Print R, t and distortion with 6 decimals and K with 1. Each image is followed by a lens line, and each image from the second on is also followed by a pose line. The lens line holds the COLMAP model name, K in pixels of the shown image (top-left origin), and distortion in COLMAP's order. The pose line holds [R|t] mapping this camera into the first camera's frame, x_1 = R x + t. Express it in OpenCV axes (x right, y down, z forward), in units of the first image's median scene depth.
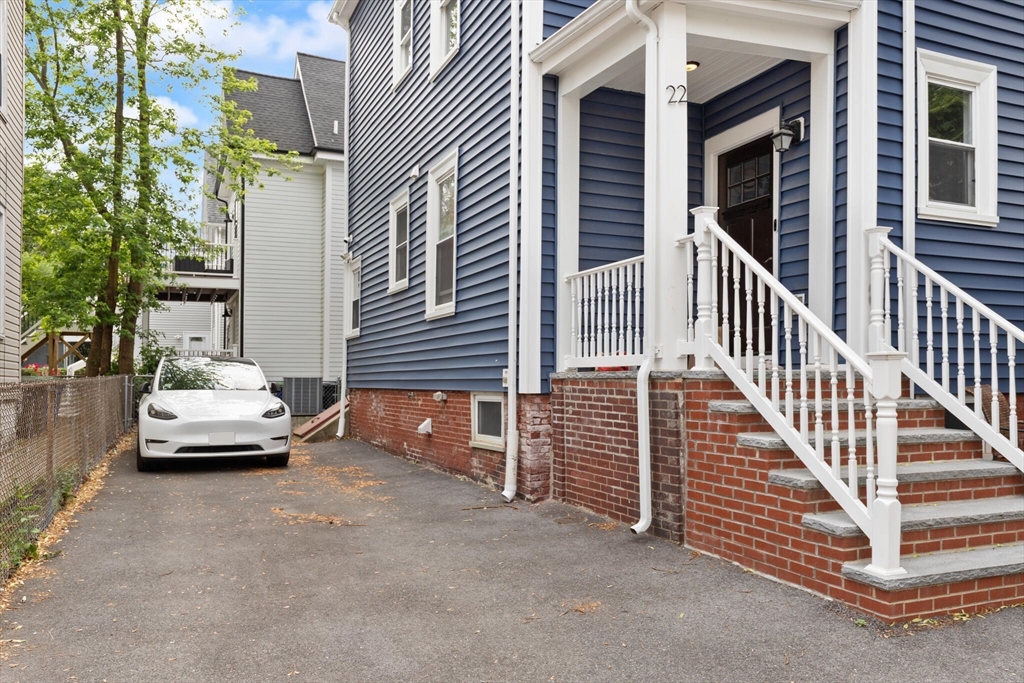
lens RADIAL K [[795.3, 0, 513.7], [0, 795.3, 347.1], [0, 0, 1]] dist [-0.009596, 0.012219]
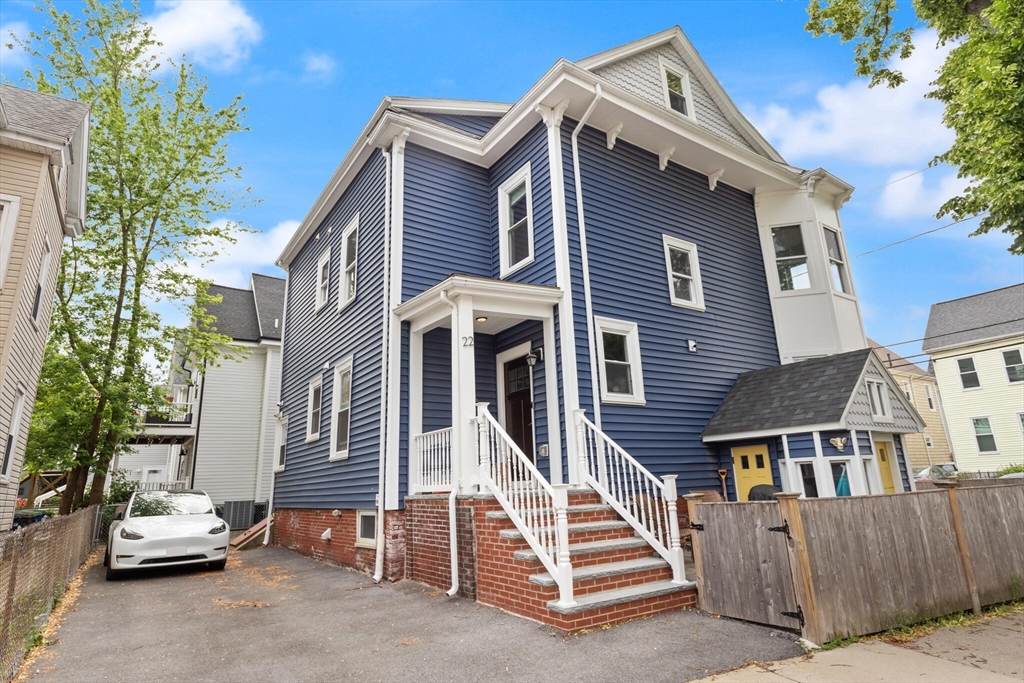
lens RADIAL K [[555.0, 0, 509.8], [0, 555.0, 331.9], [0, 0, 1]] dist [-0.001071, 0.000585]
pose [[0.982931, 0.009488, 0.183728, 0.048135], [0.033606, 0.972606, -0.230018, -0.027405], [-0.180877, 0.232266, 0.955686, -0.218696]]
